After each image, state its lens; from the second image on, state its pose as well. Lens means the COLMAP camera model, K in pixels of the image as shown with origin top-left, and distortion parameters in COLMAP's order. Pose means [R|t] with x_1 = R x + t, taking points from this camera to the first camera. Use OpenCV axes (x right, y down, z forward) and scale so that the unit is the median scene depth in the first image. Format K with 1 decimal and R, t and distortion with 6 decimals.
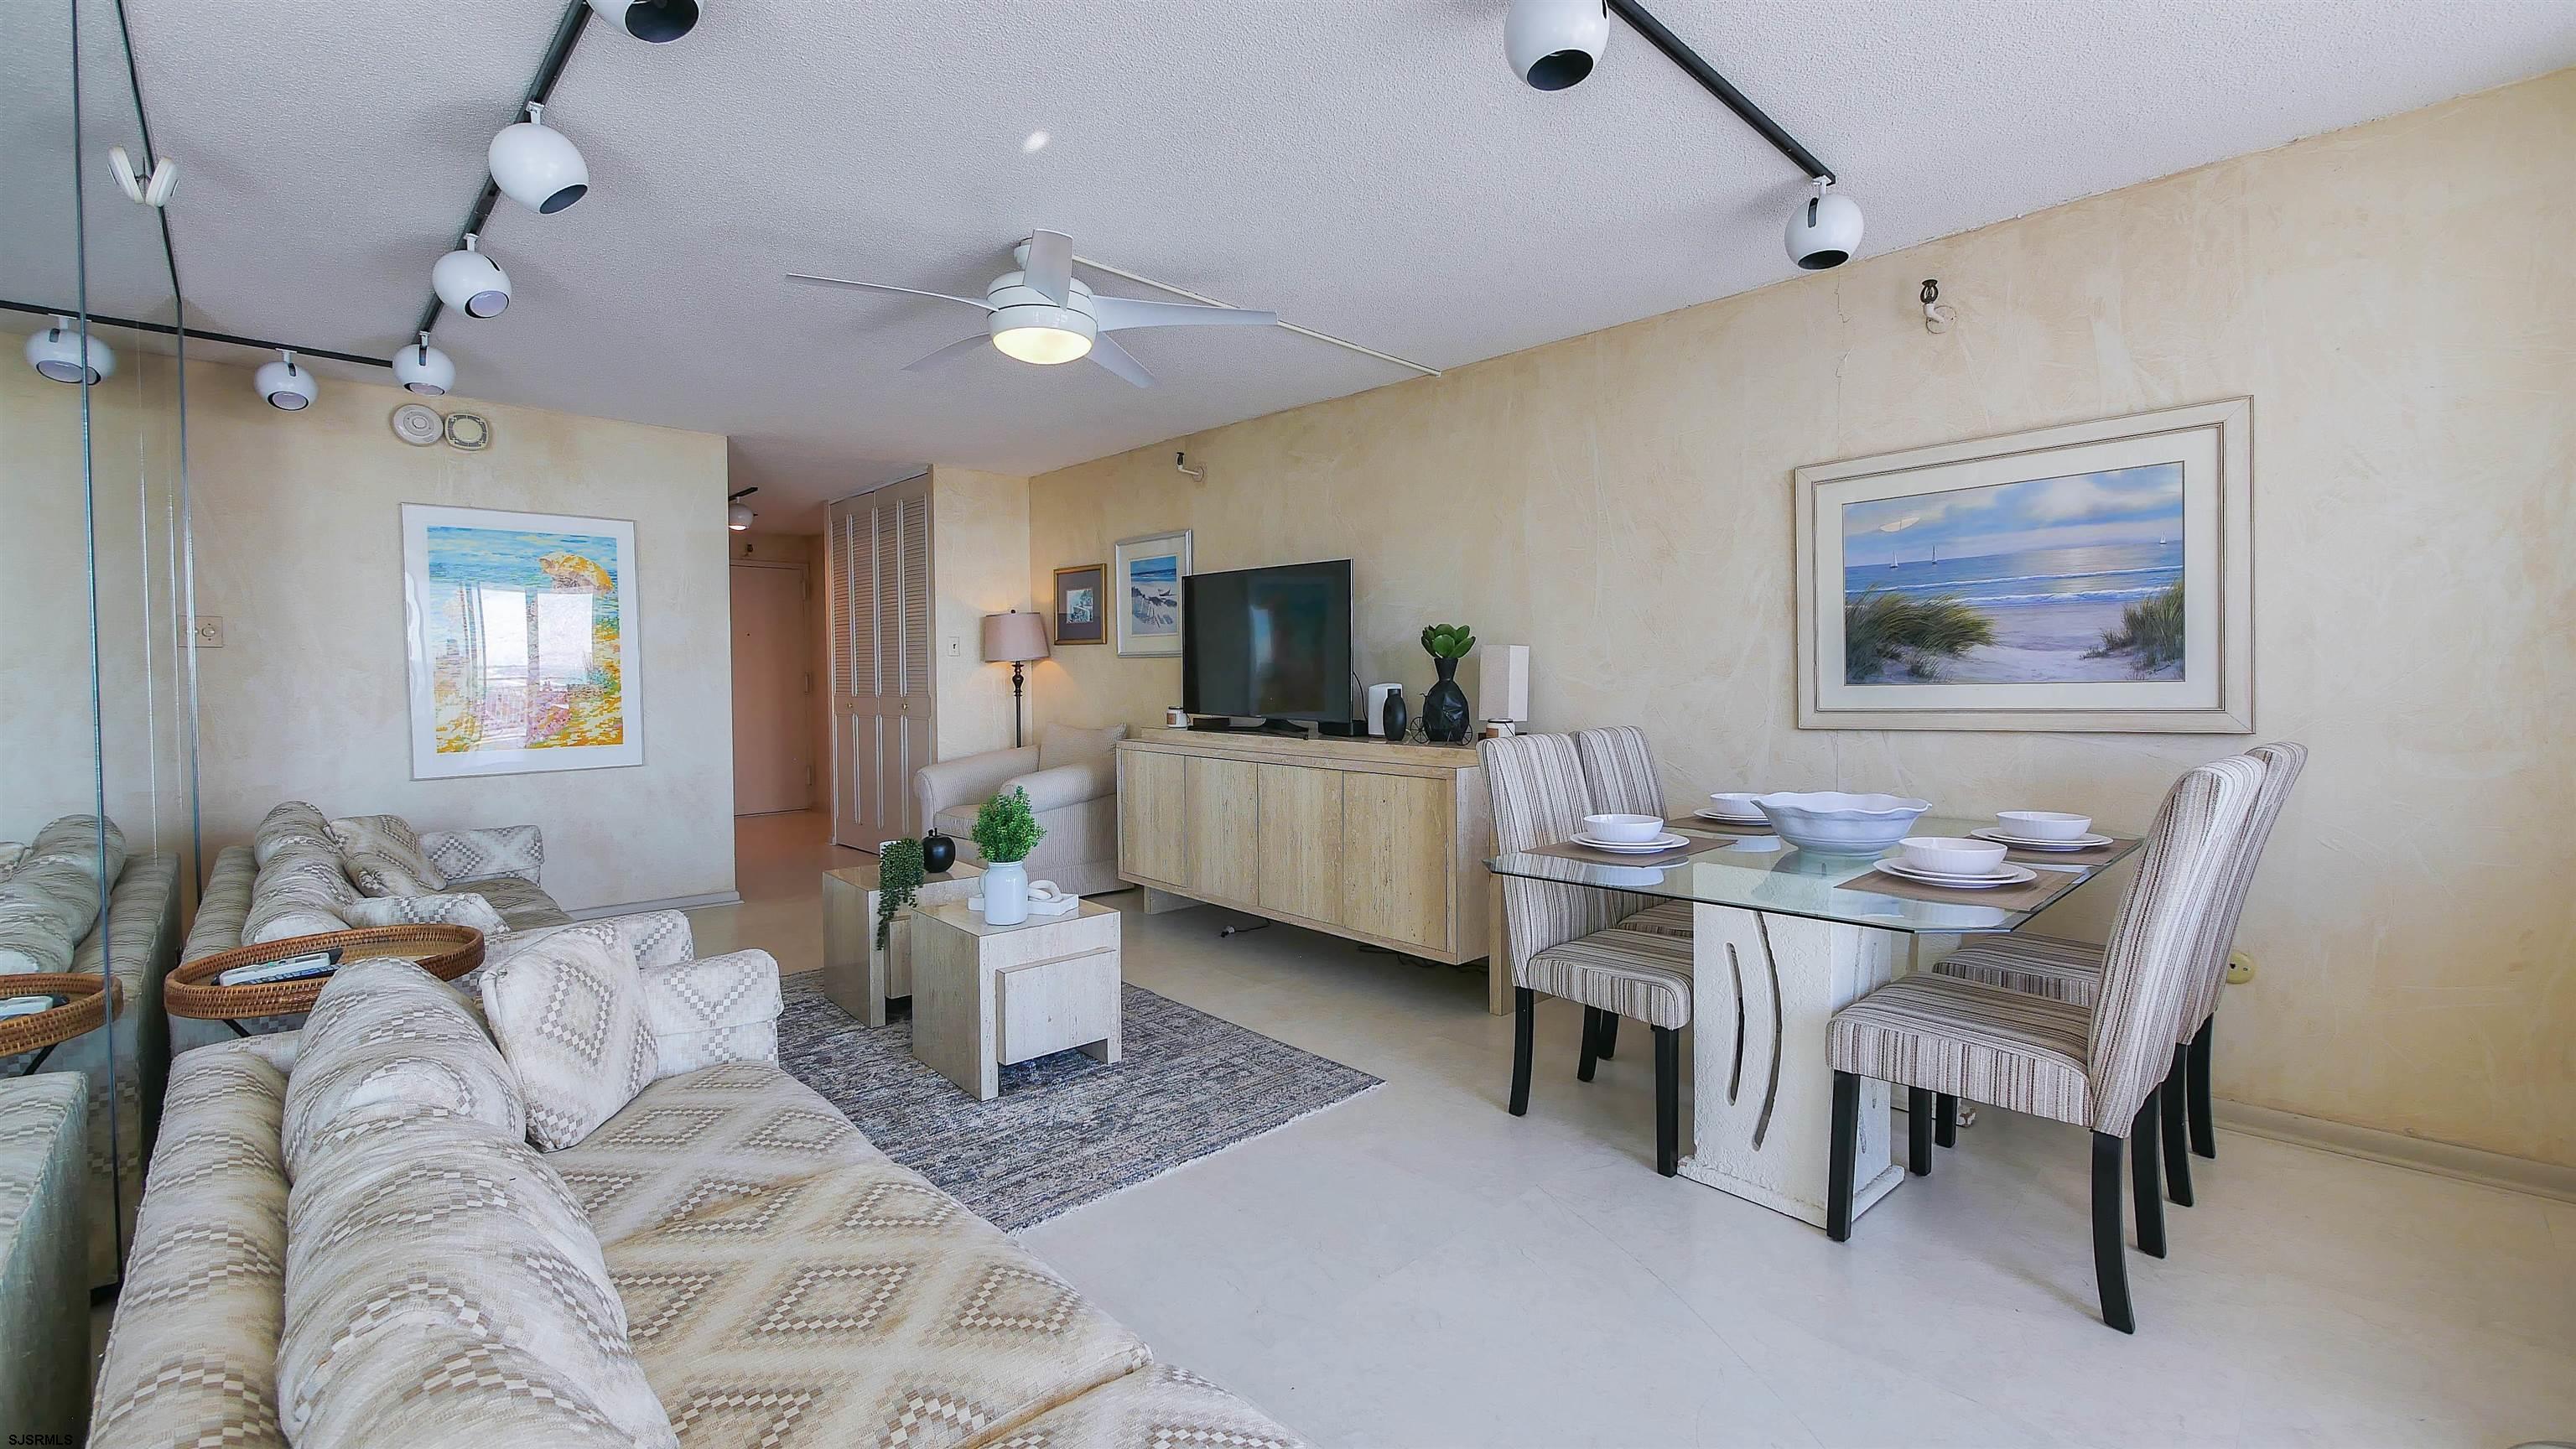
lens RADIAL K [[1061.0, 0, 1287.2], [0, 1061.0, 708.2], [0, 0, 1]] dist [-0.010217, 0.001417]
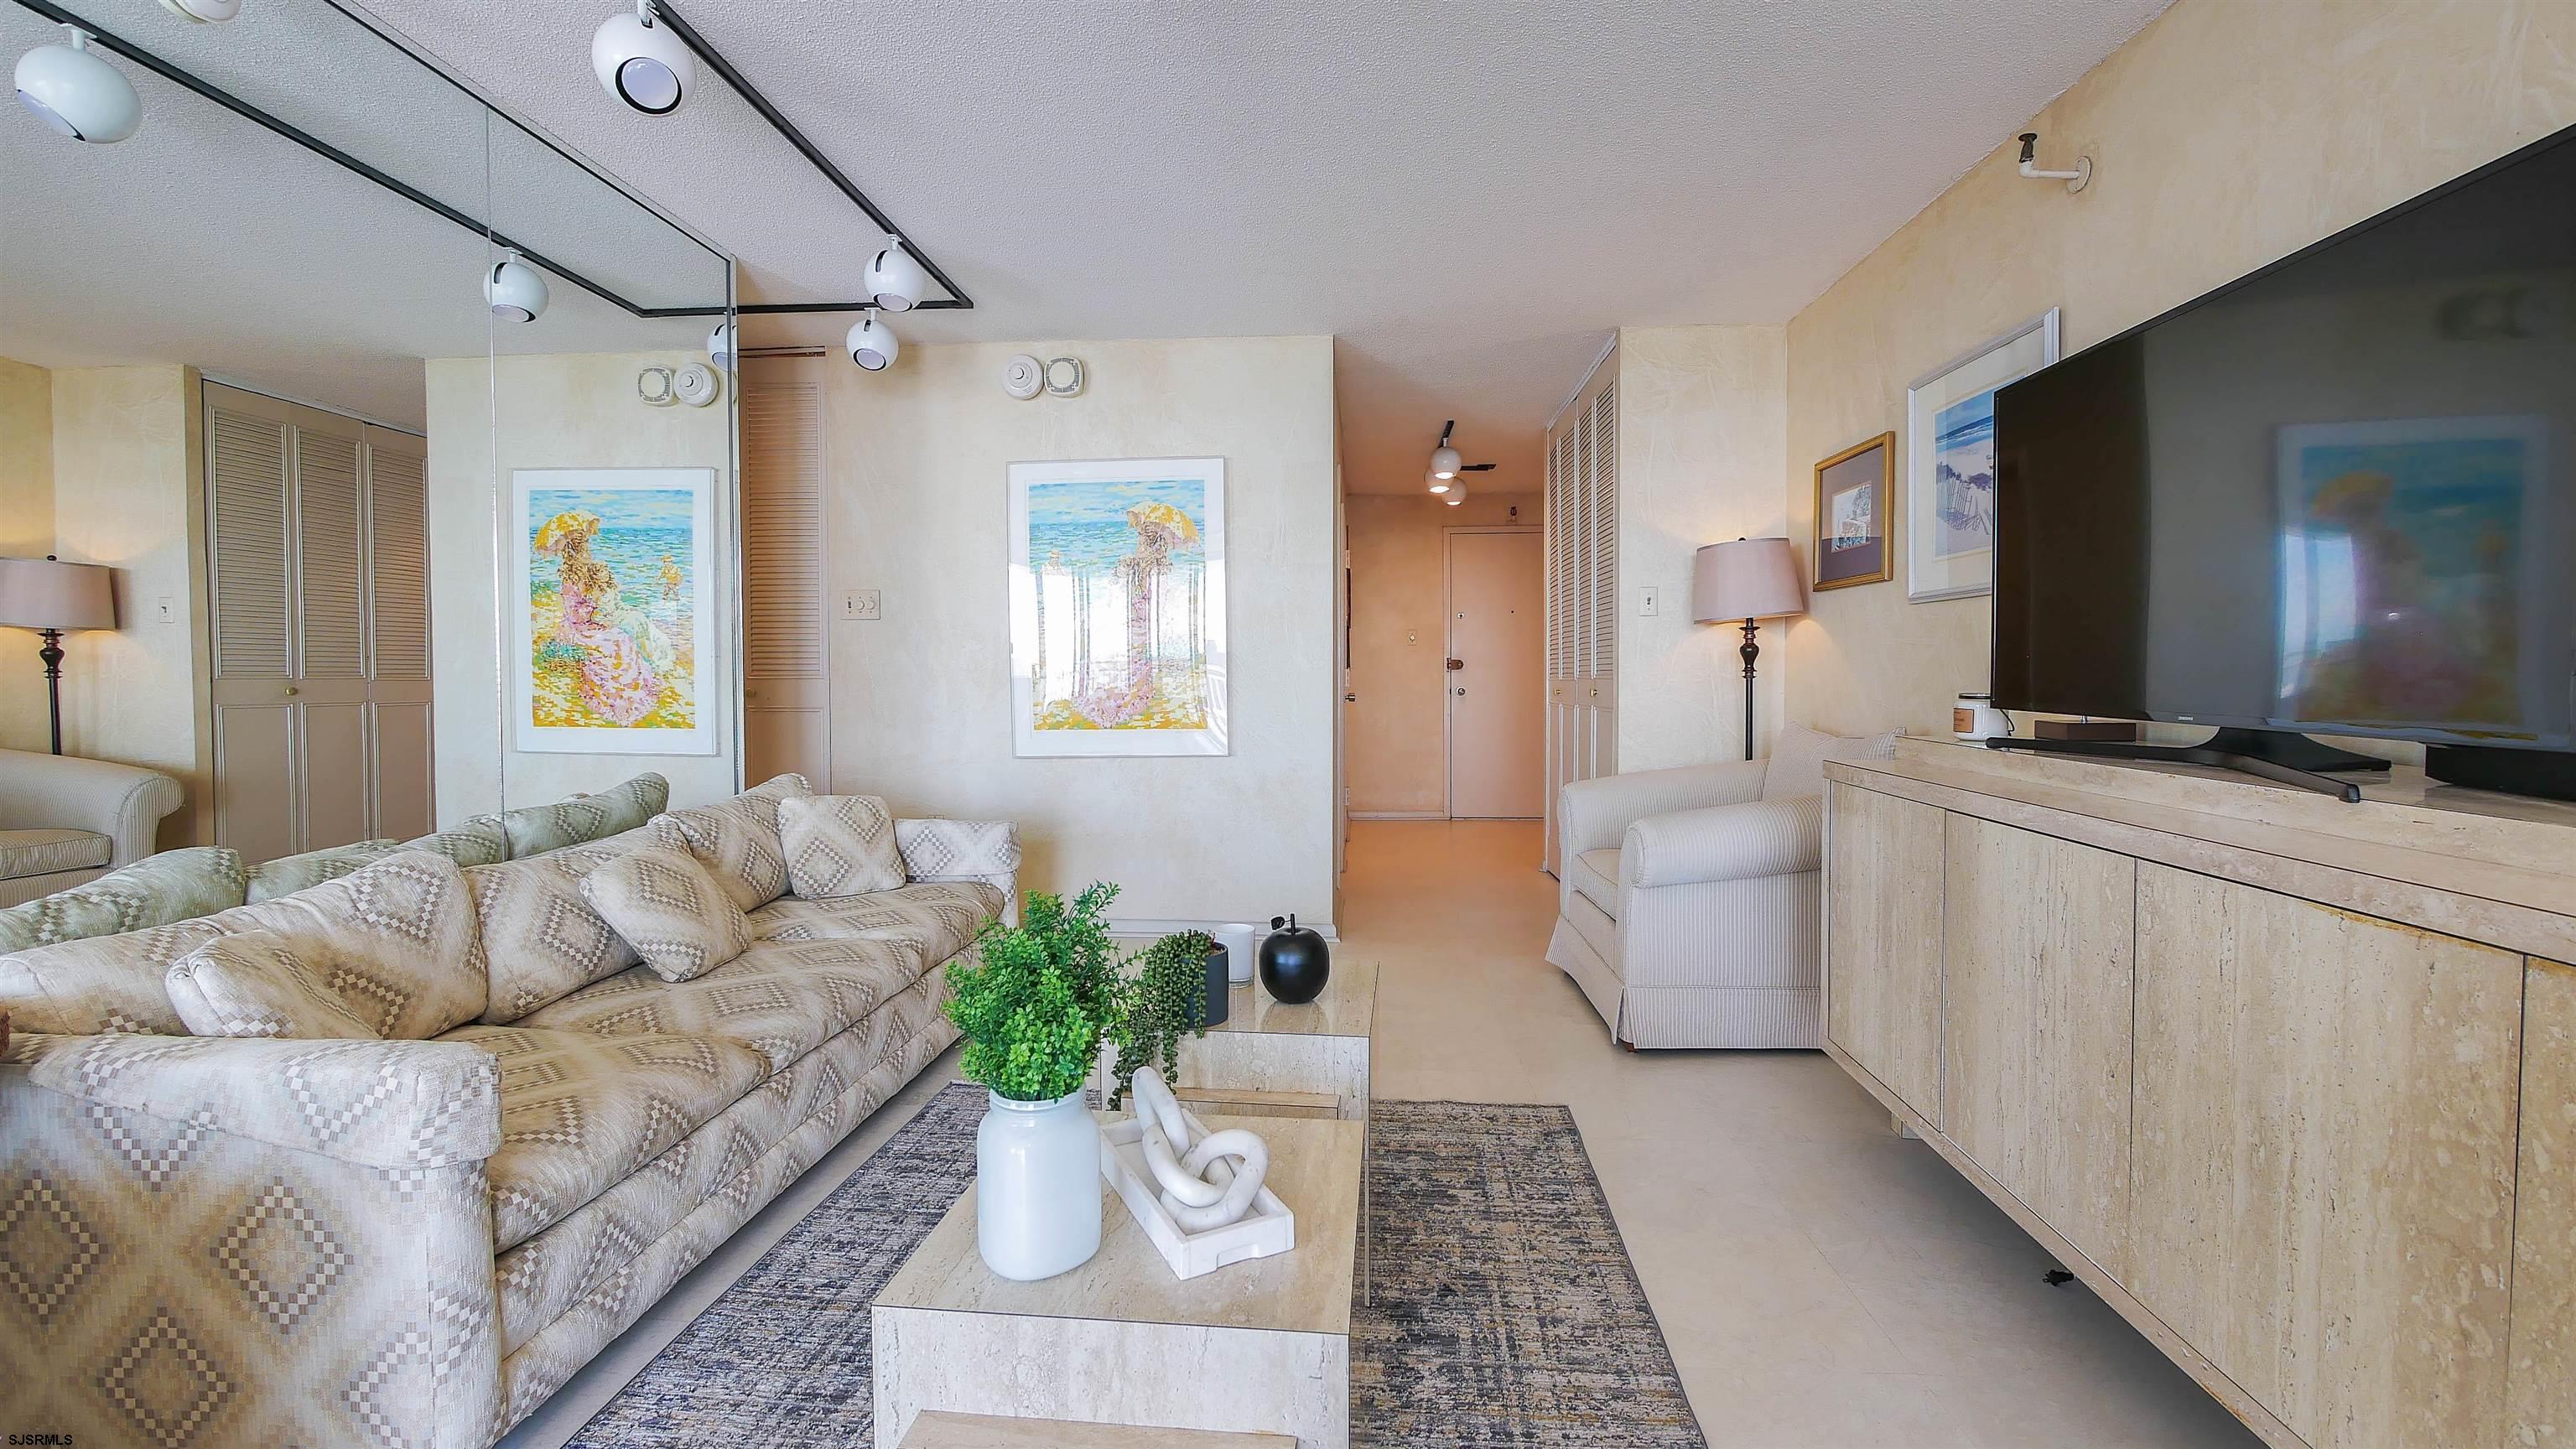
lens RADIAL K [[1061.0, 0, 1284.9], [0, 1061.0, 710.3], [0, 0, 1]] dist [-0.010217, 0.001417]
pose [[0.668791, 0.026156, -0.742990, 0.032752], [-0.024147, 0.999618, 0.013454, 0.007391], [0.743058, 0.008943, 0.669167, 0.531663]]
